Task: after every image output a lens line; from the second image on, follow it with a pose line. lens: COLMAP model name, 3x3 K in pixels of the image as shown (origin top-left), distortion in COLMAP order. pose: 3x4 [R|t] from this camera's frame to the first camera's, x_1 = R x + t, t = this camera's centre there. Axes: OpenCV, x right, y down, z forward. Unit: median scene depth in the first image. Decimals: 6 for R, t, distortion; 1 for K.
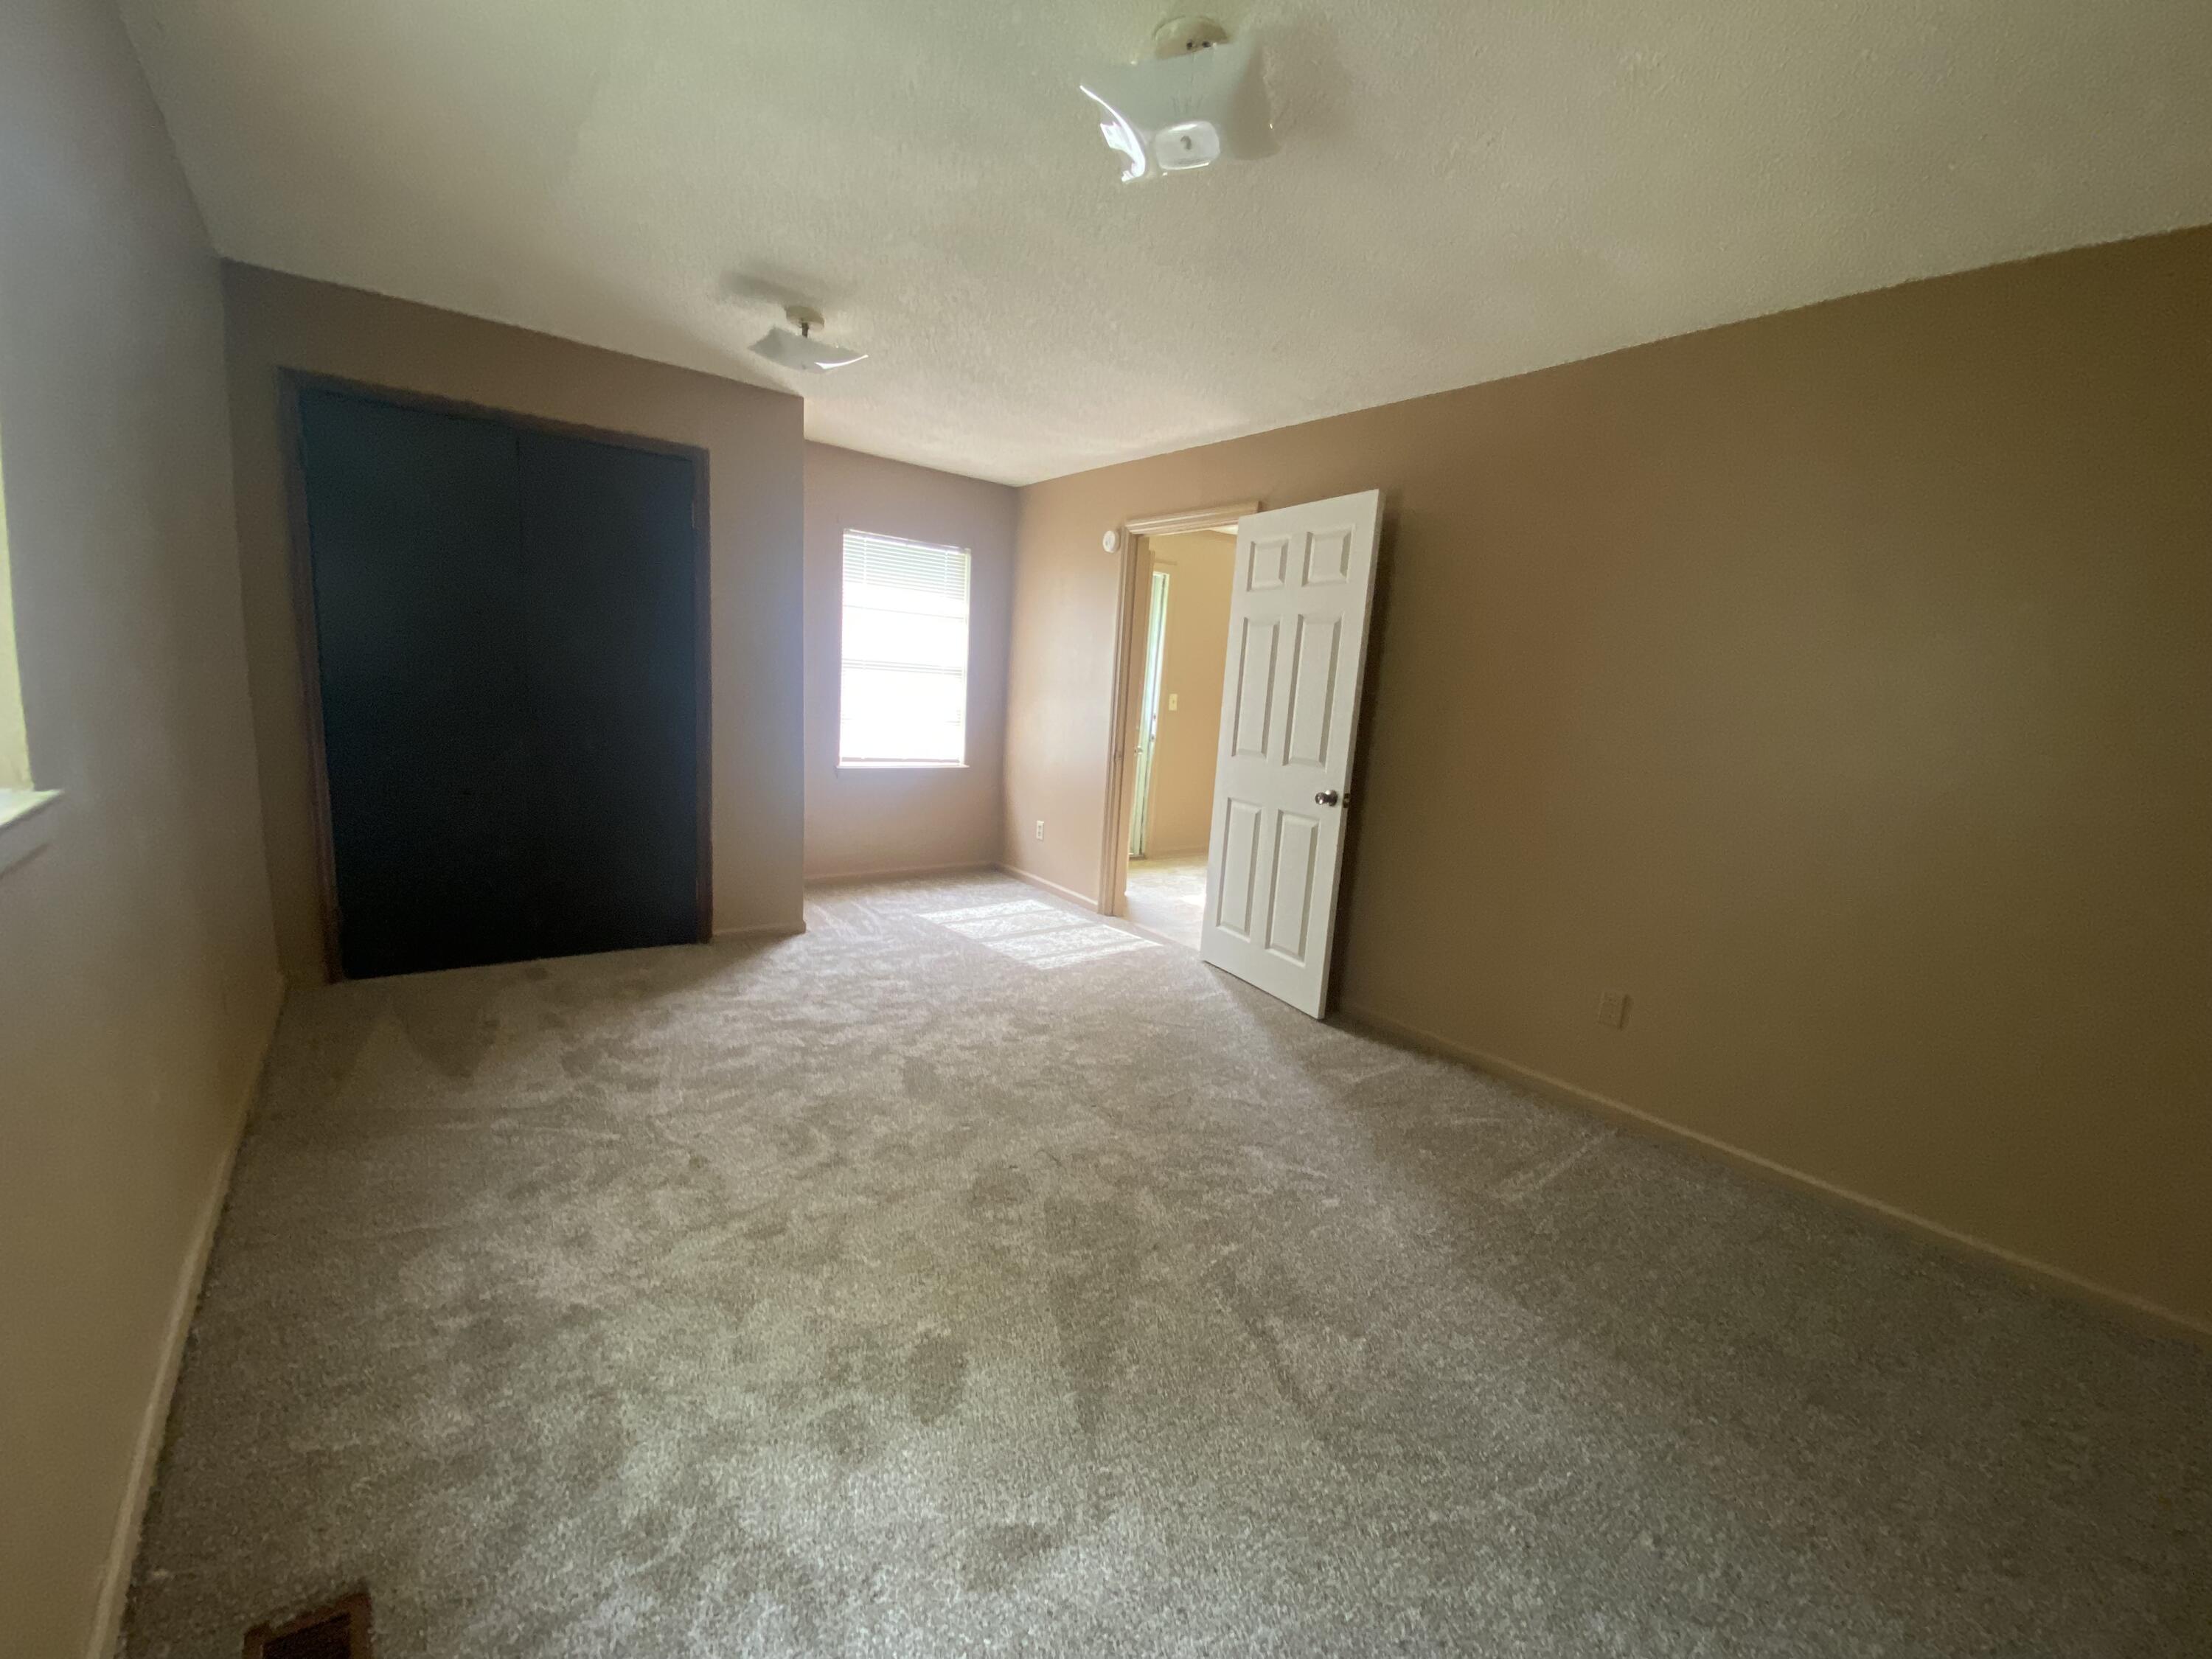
lens RADIAL K [[891.4, 0, 1106.0], [0, 891.4, 829.5], [0, 0, 1]] dist [0.051291, -0.034879]
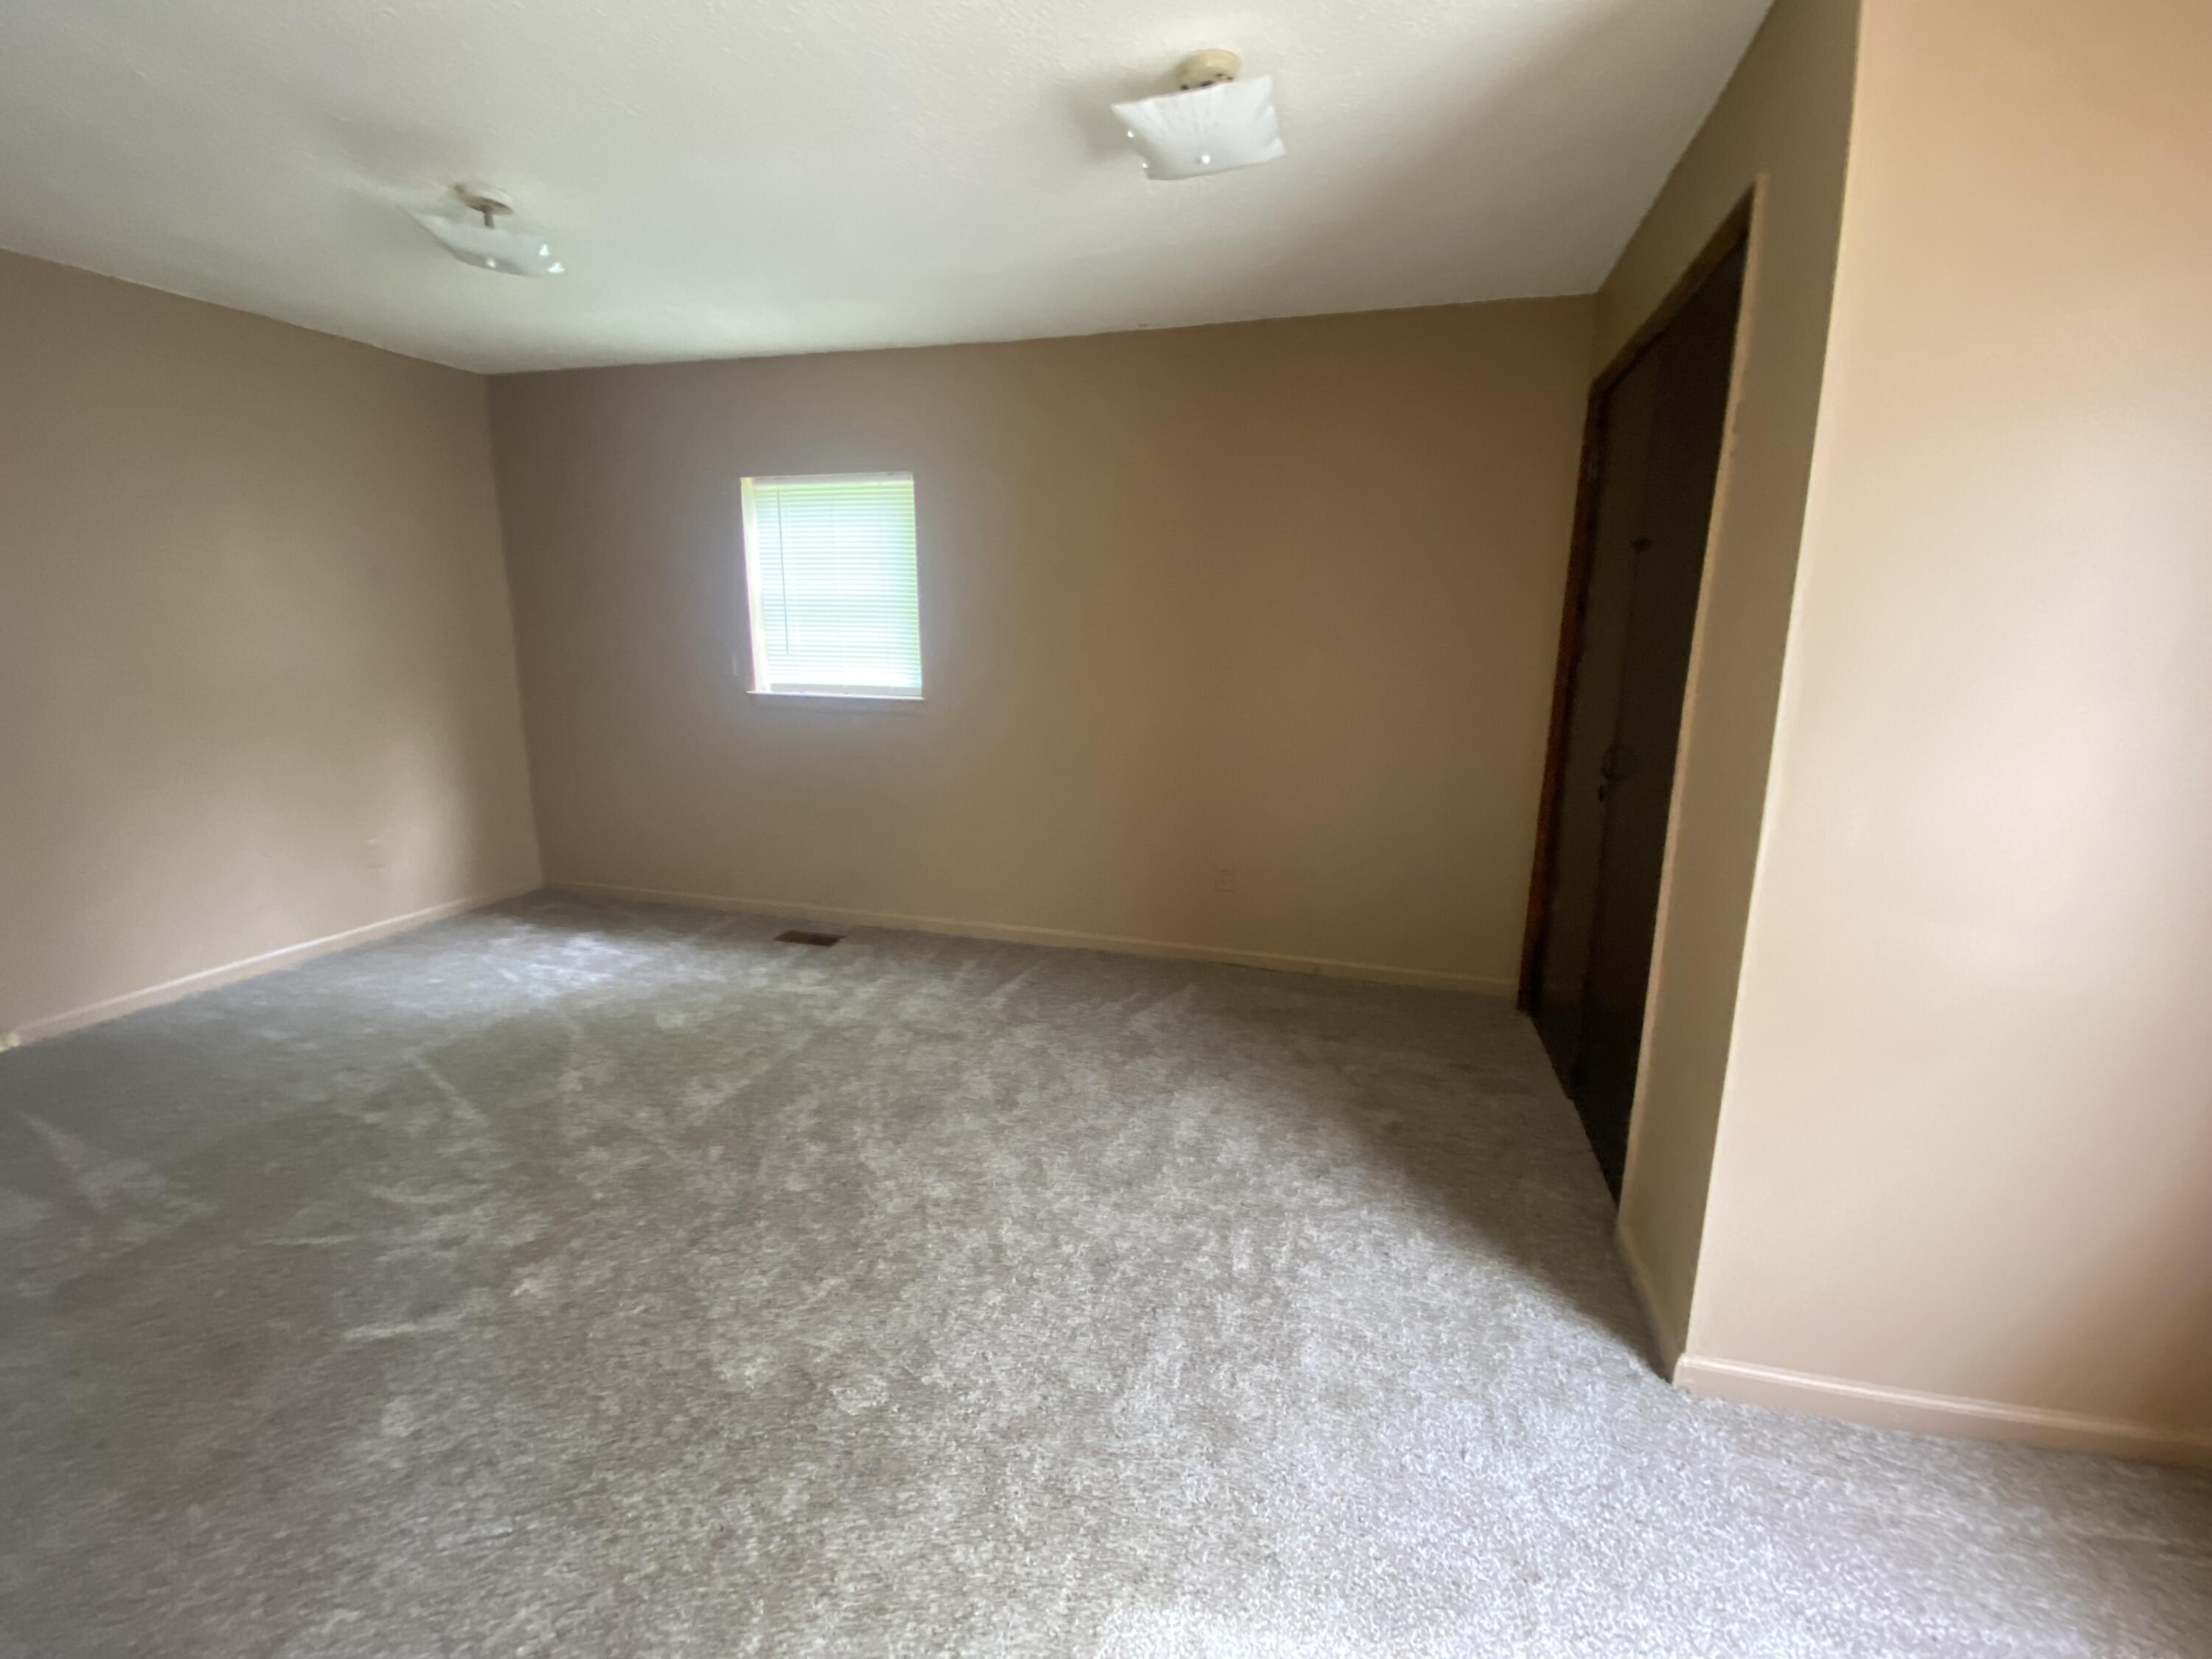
lens RADIAL K [[891.4, 0, 1106.0], [0, 891.4, 829.5], [0, 0, 1]] dist [0.051291, -0.034879]
pose [[-0.772205, 0.055024, -0.632987, 0.104677], [-0.188305, 0.931666, 0.310708, -0.237736], [0.606829, 0.359125, -0.709076, 1.400151]]
